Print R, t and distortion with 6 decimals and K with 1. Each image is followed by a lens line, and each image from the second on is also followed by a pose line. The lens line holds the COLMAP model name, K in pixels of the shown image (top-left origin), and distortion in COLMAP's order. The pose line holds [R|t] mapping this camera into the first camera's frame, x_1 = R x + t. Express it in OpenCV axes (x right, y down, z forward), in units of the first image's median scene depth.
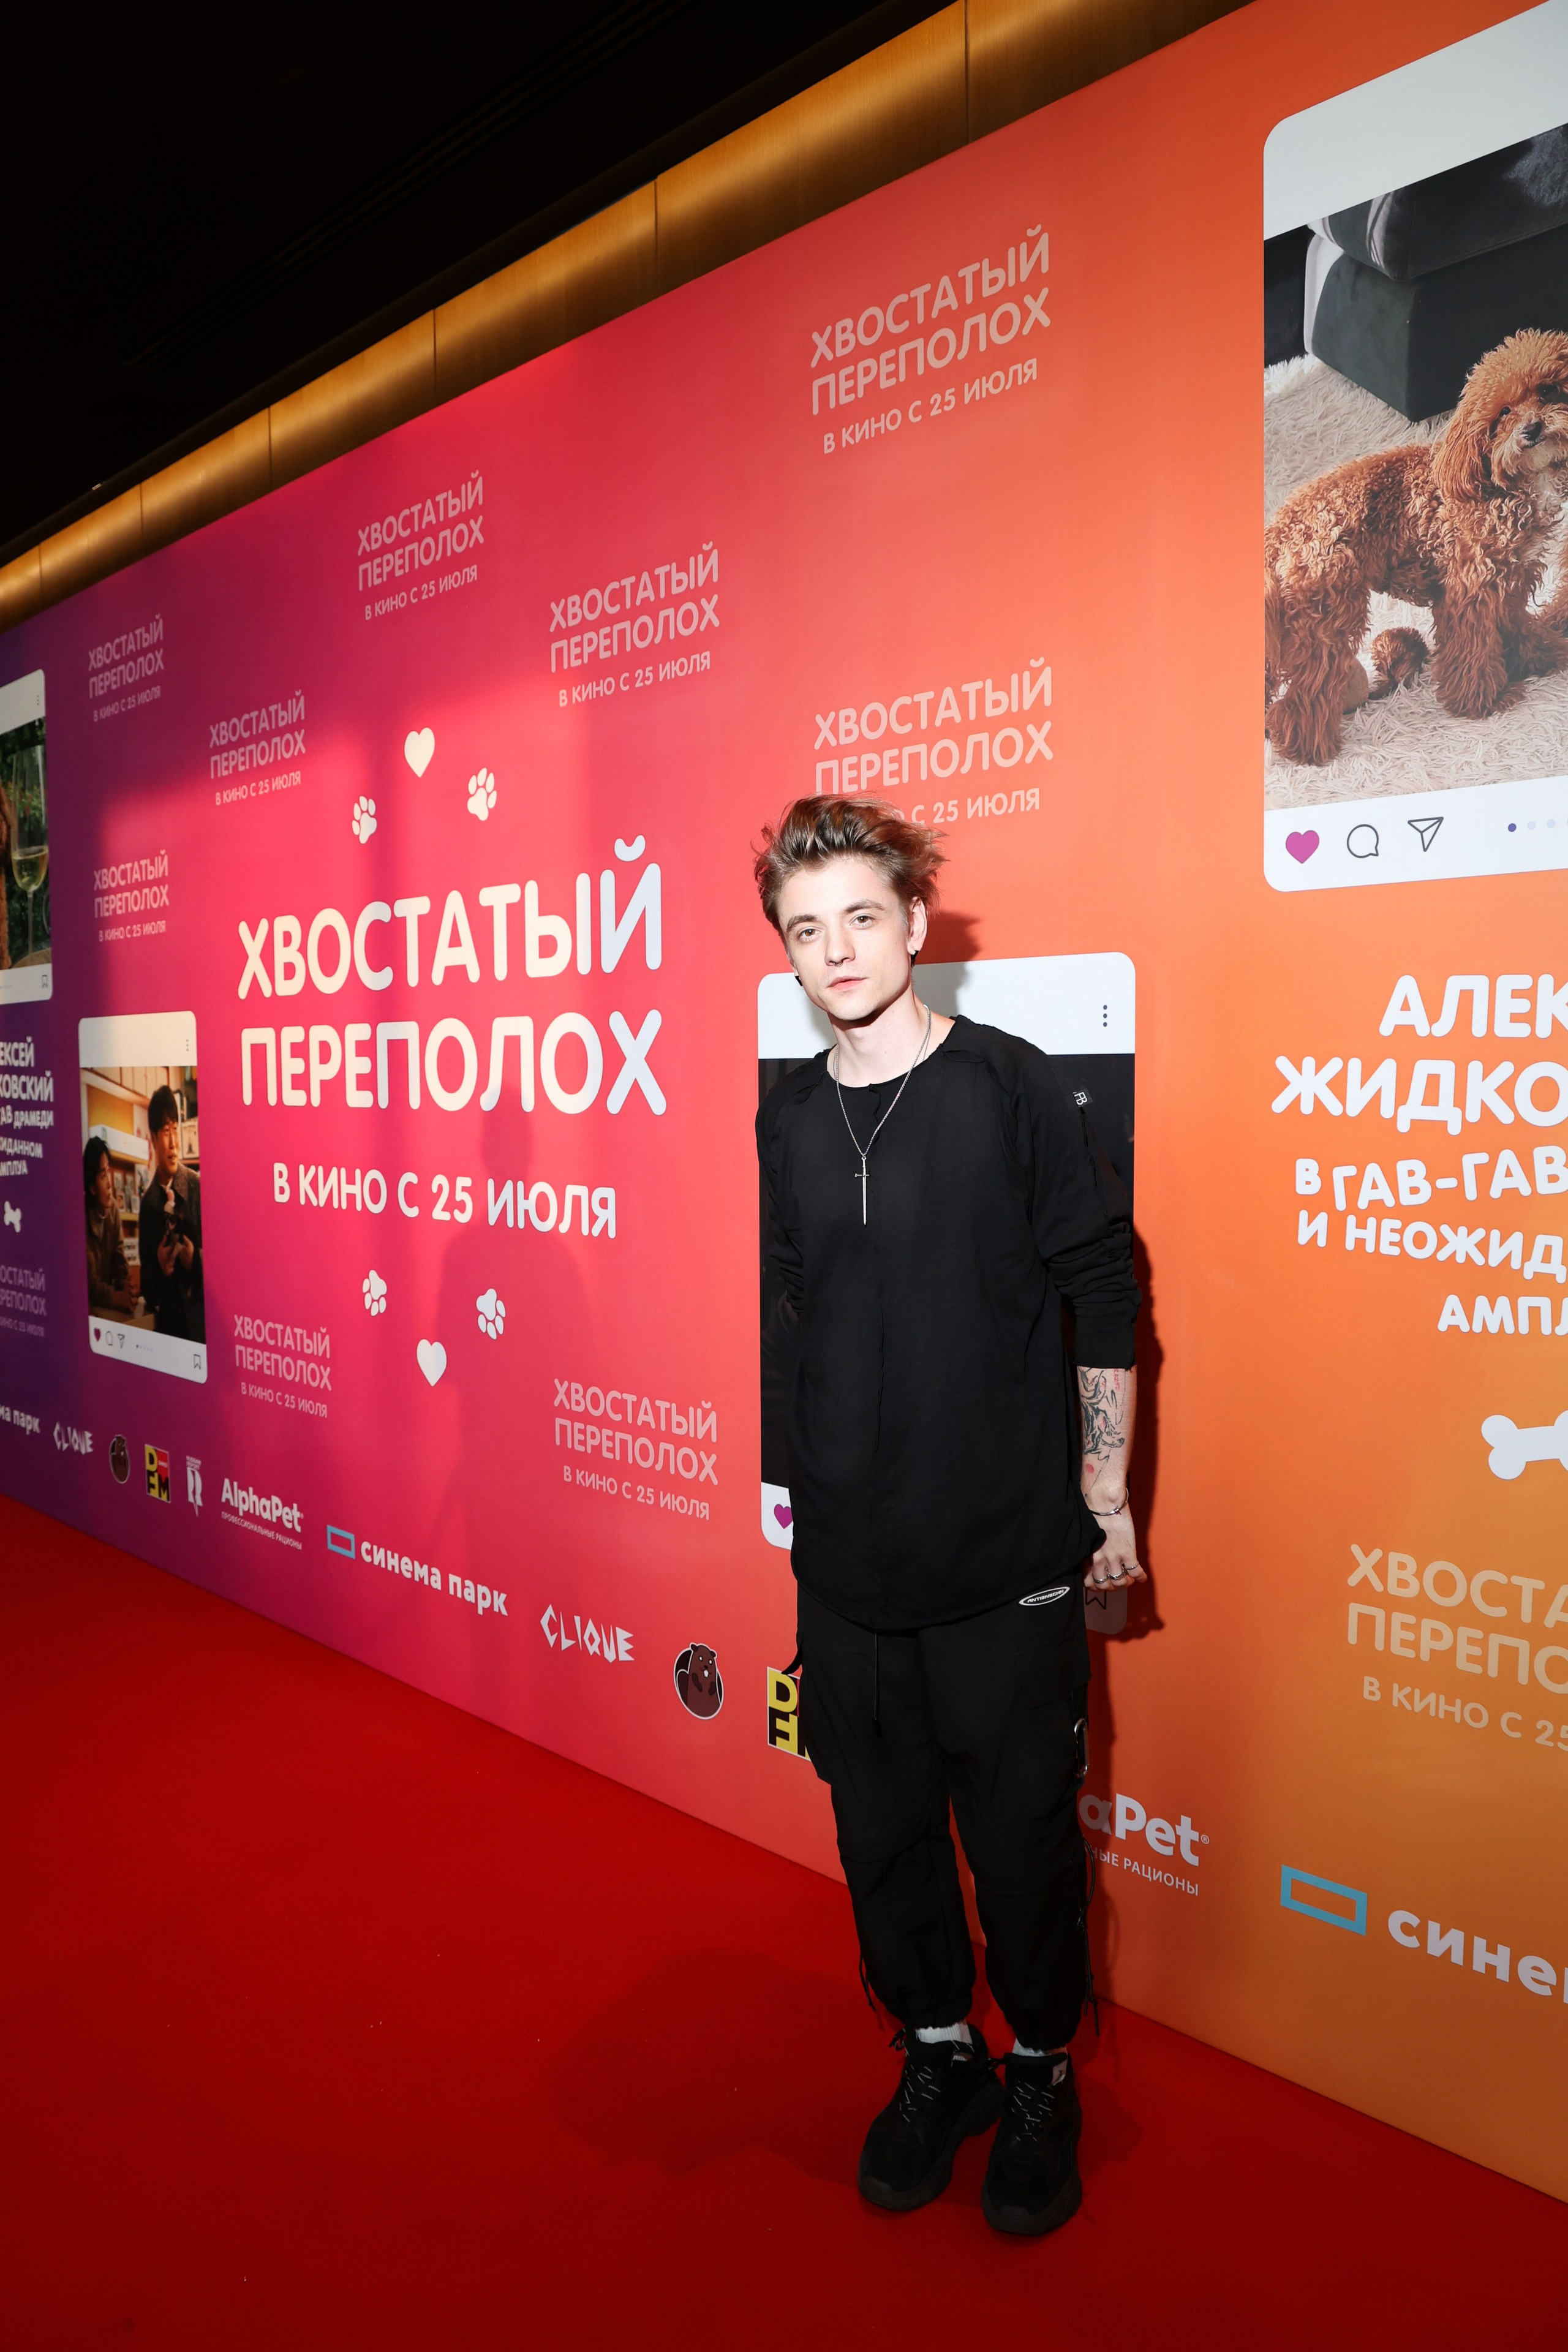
lens RADIAL K [[1656.9, 0, 762.0], [0, 1656.9, 1207.4], [0, 0, 1]] dist [-0.101388, 0.072525]
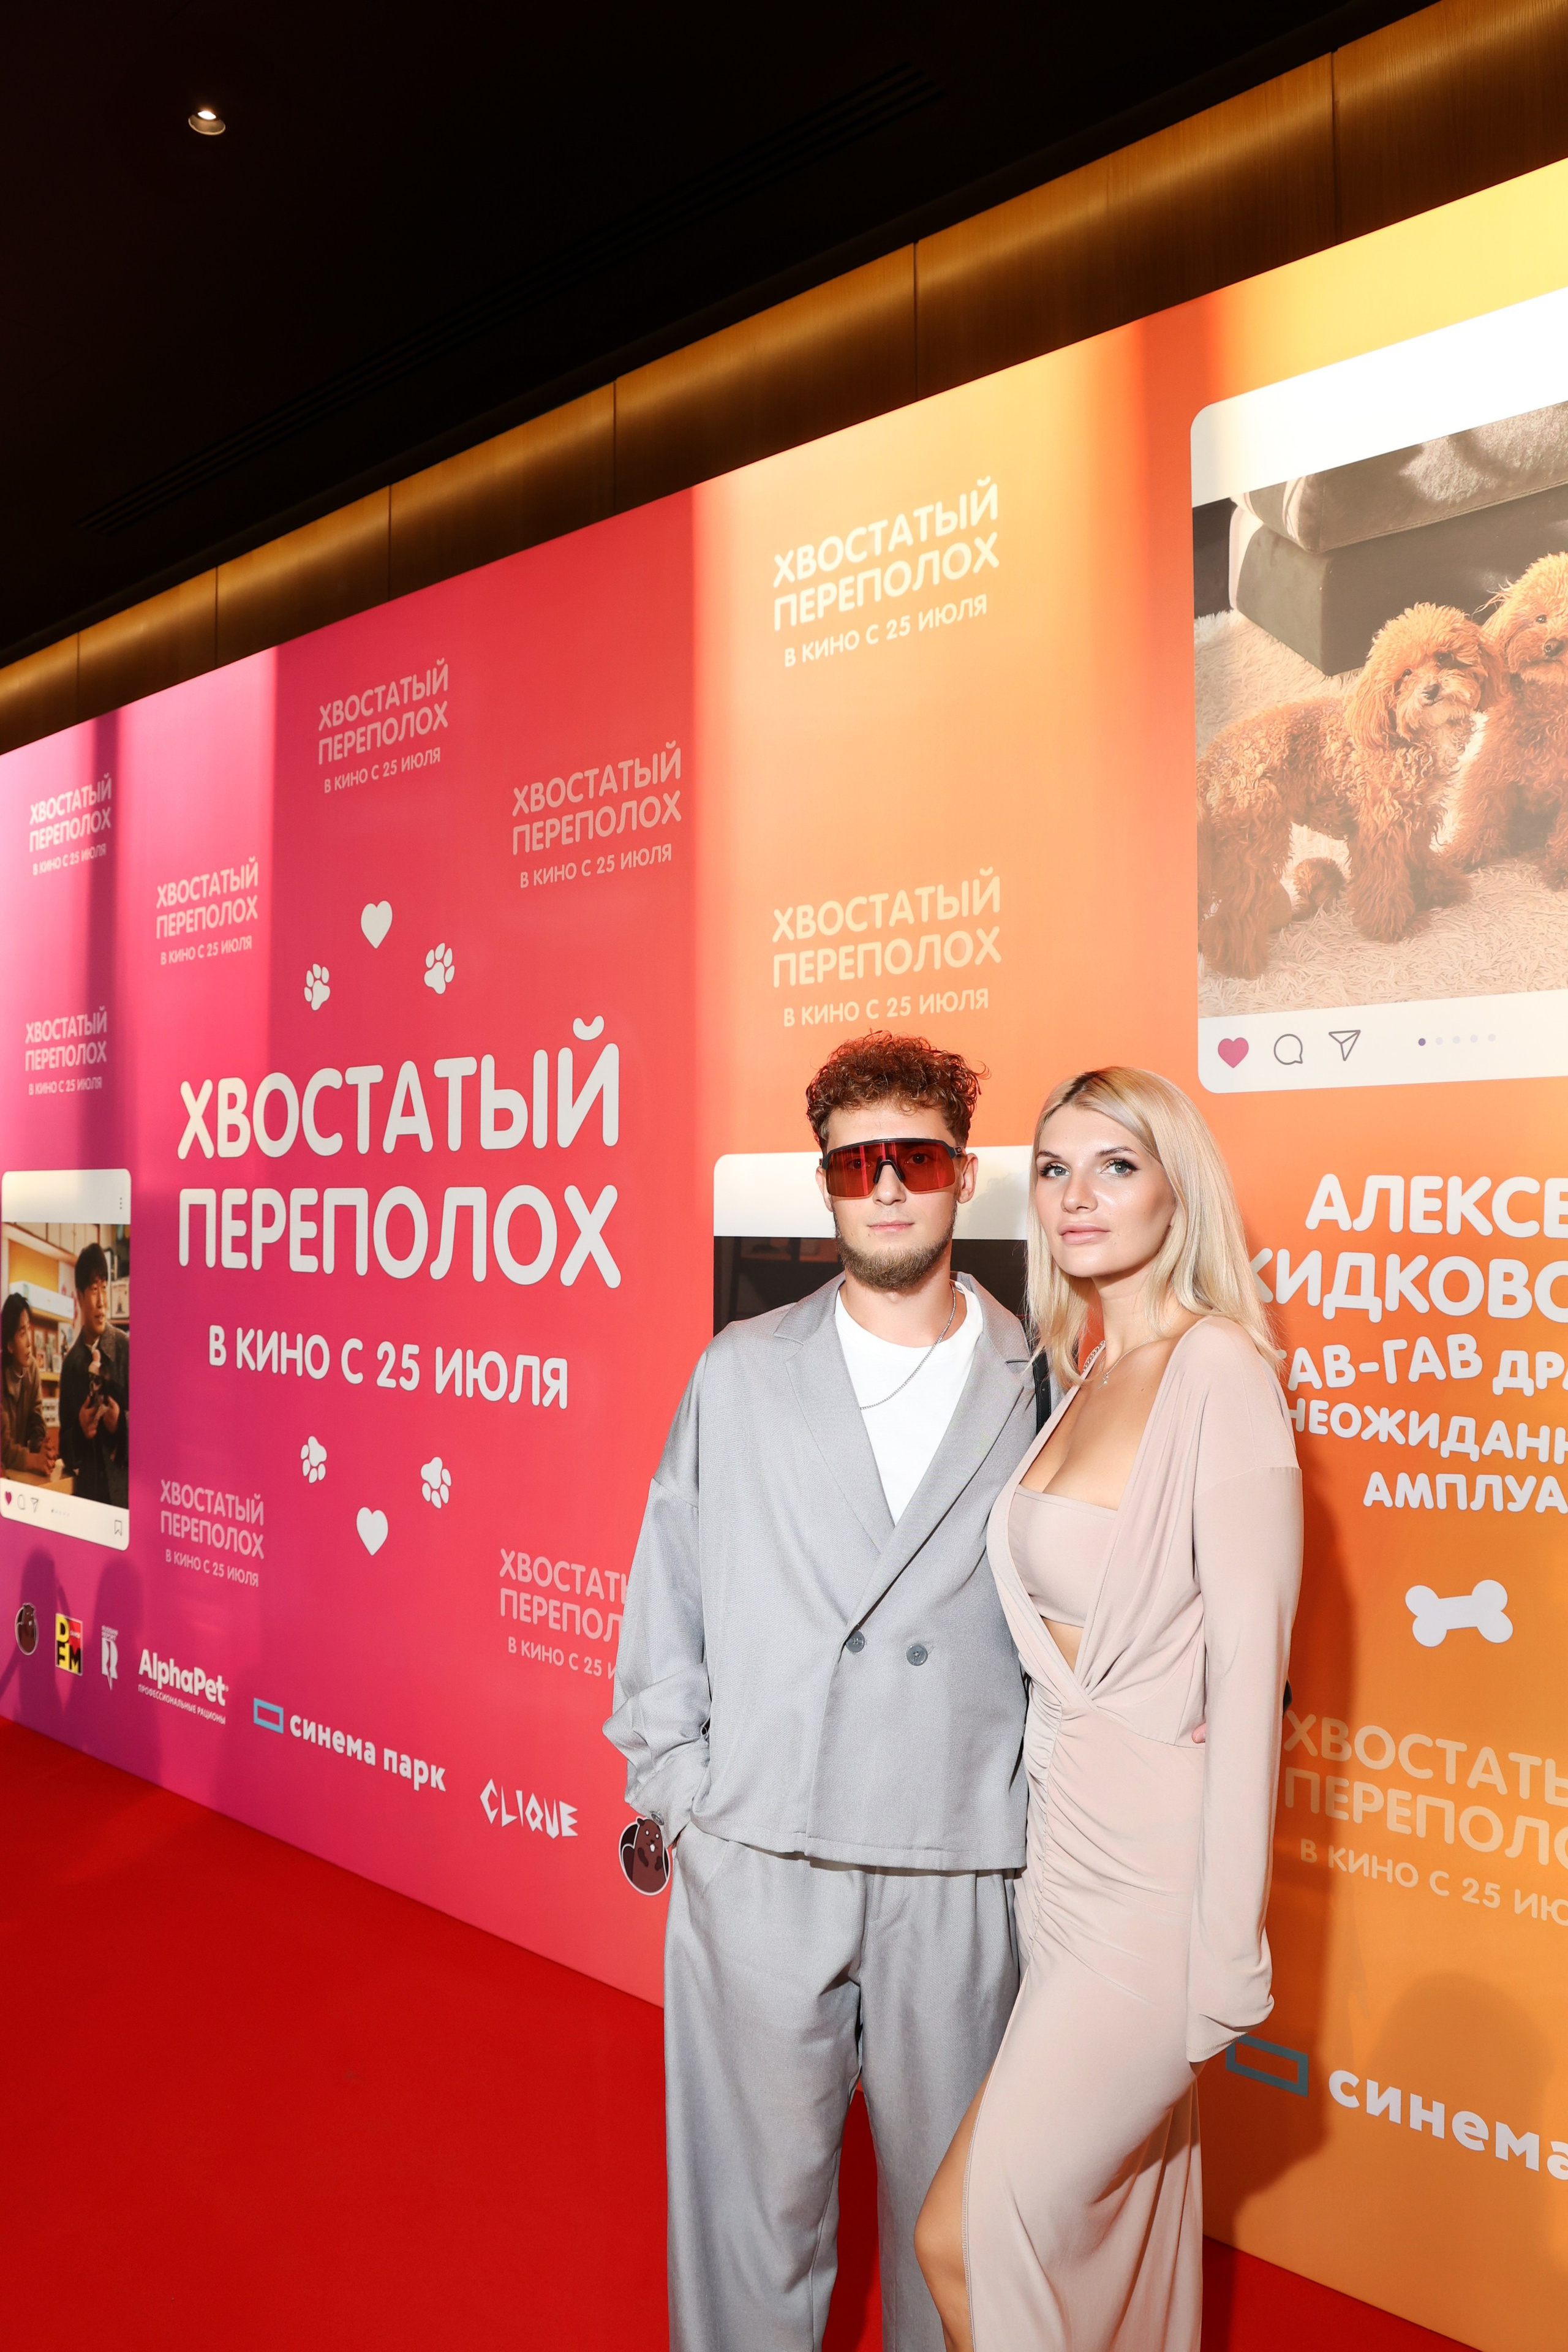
lens RADIAL K [[1756.6, 0, 766.7], [0, 1756.6, 1201.1], [0, 0, 1]] dist [-0.100692, 0.074396]
pose [[0.998549, 0.012752, 0.052327, -0.022226], [-0.007883, 0.995708, -0.092215, -0.009010], [-0.053278, 0.091668, 0.994363, -0.074431]]
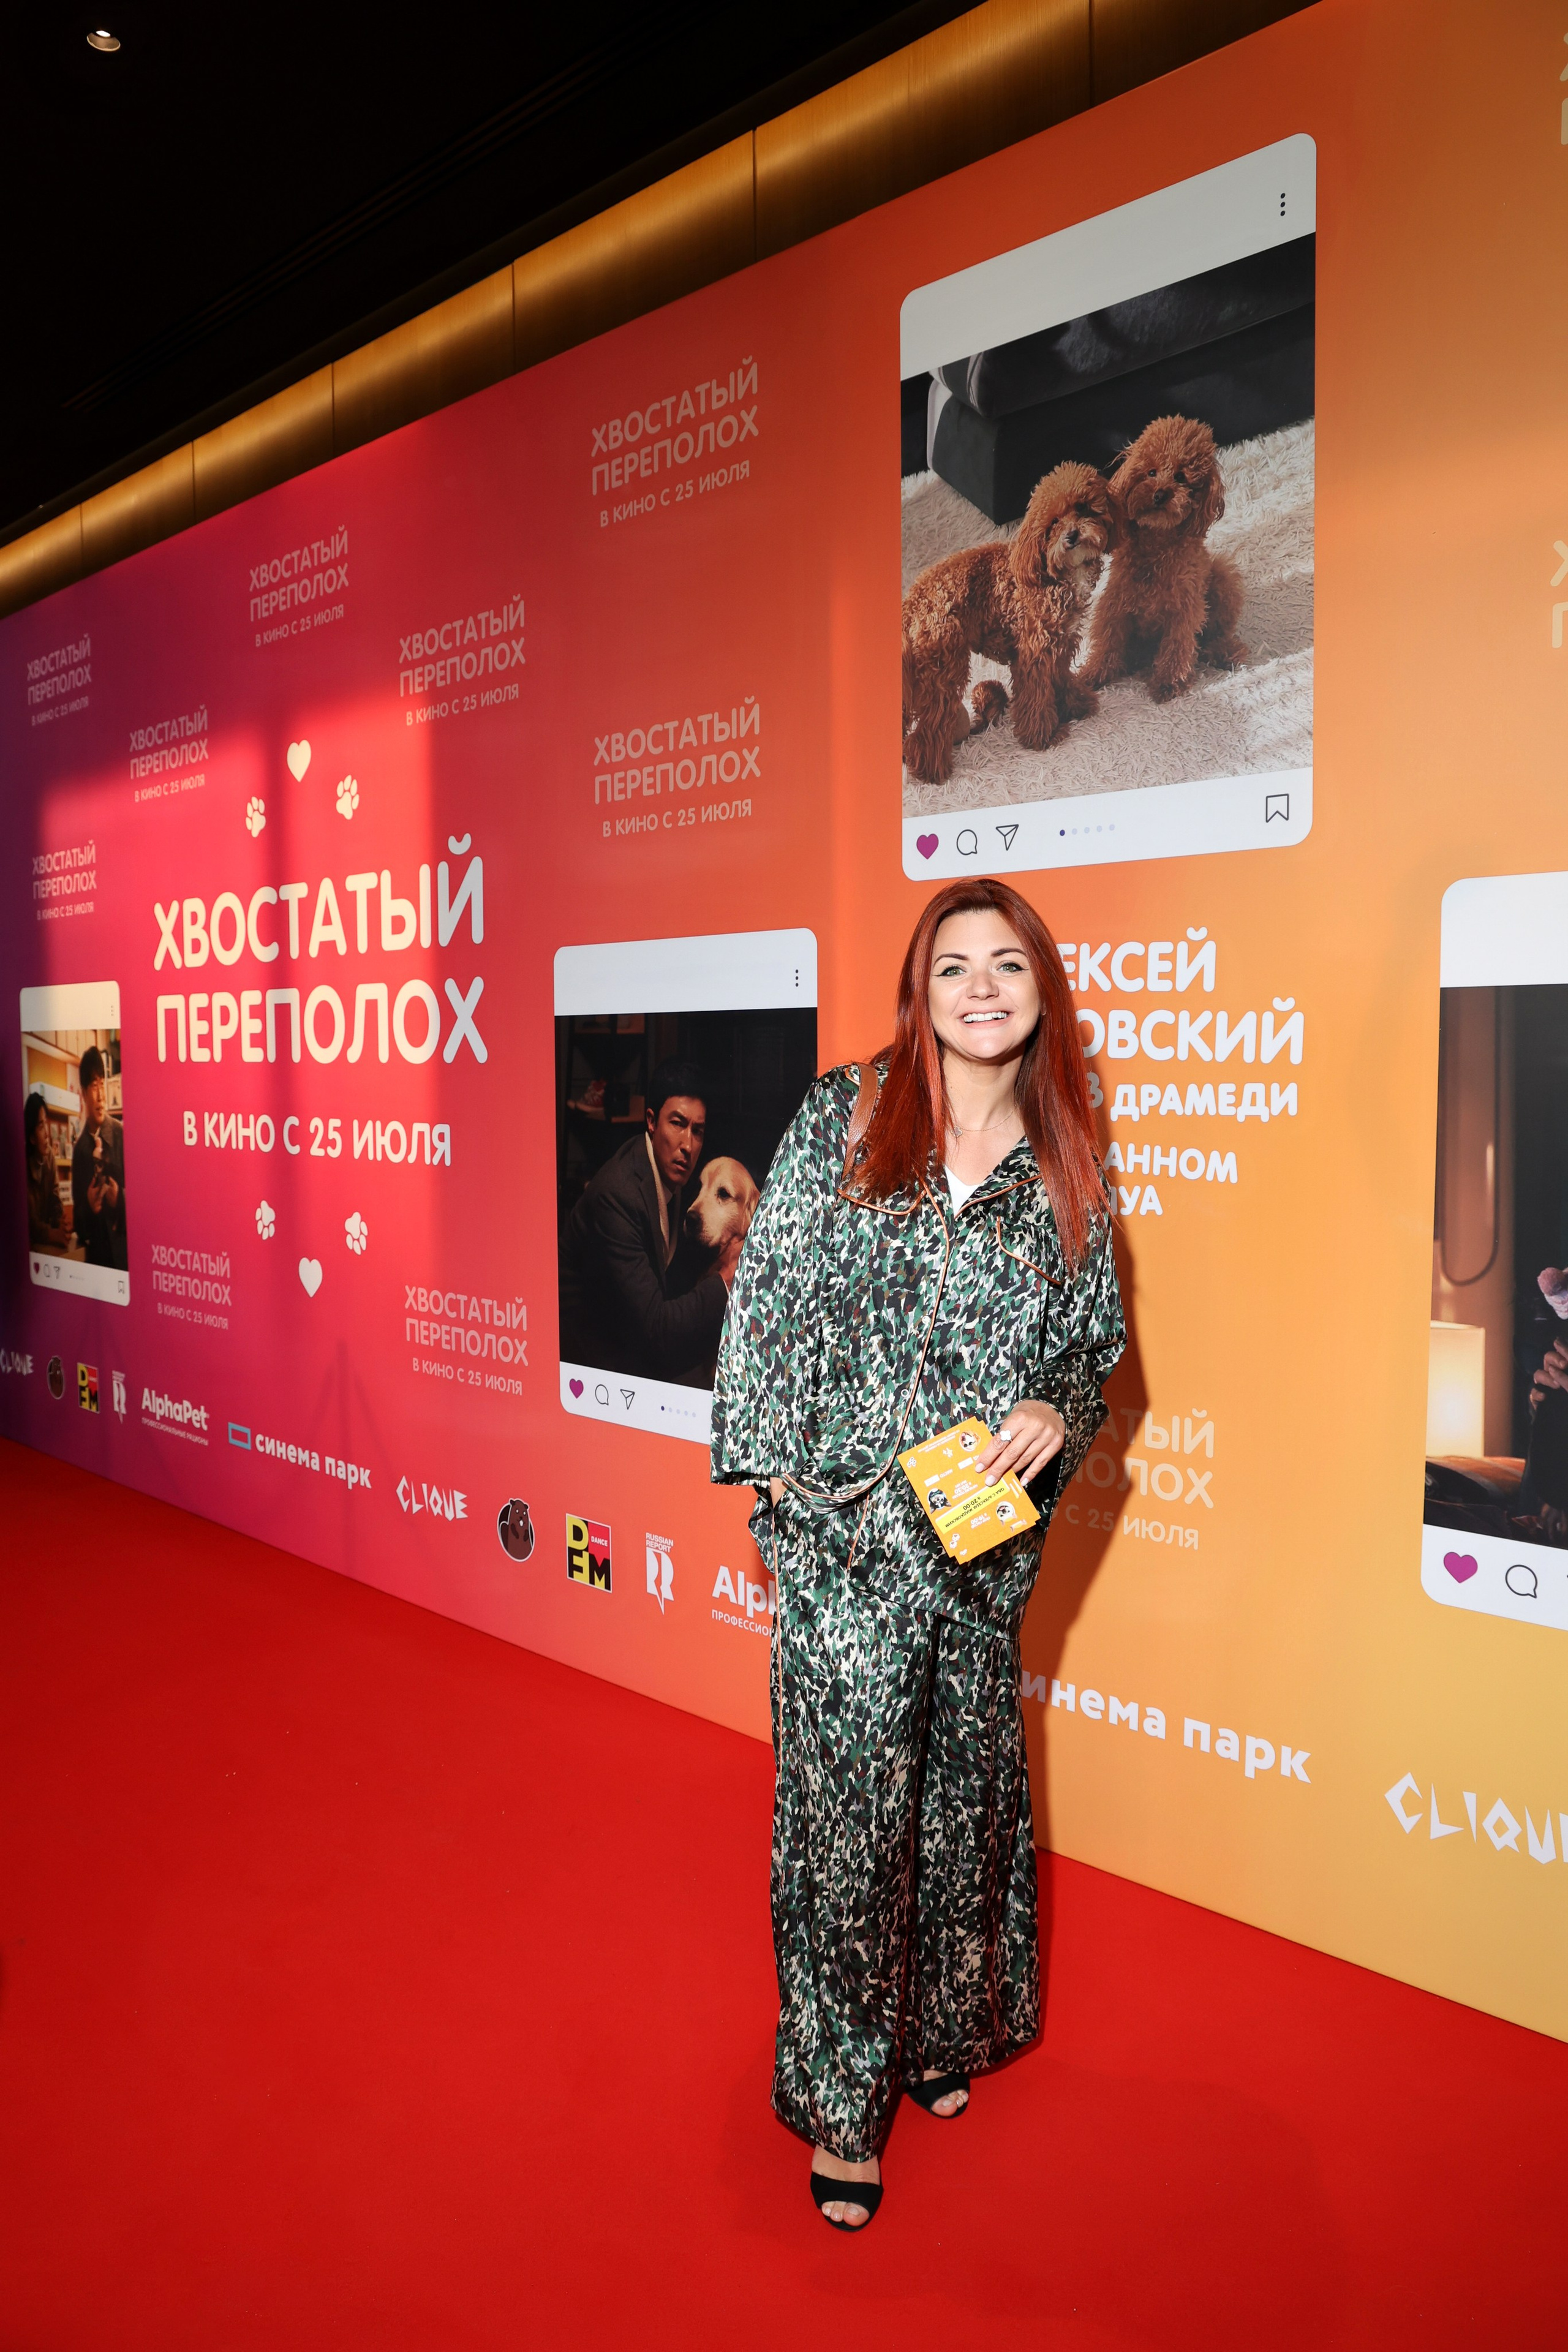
lens RADIAL K [[1656.9, 0, 774.6], [0, 1656.9, 1214.0], [0, 0, 1]] dist [-0.101388, 0.072525]
pose [[0.999763, 0.003246, 0.021512, 0.112977], [-0.003498, 0.999926, 0.011648, 0.035916], [-0.021472, -0.011721, 0.999701, -0.196224]]
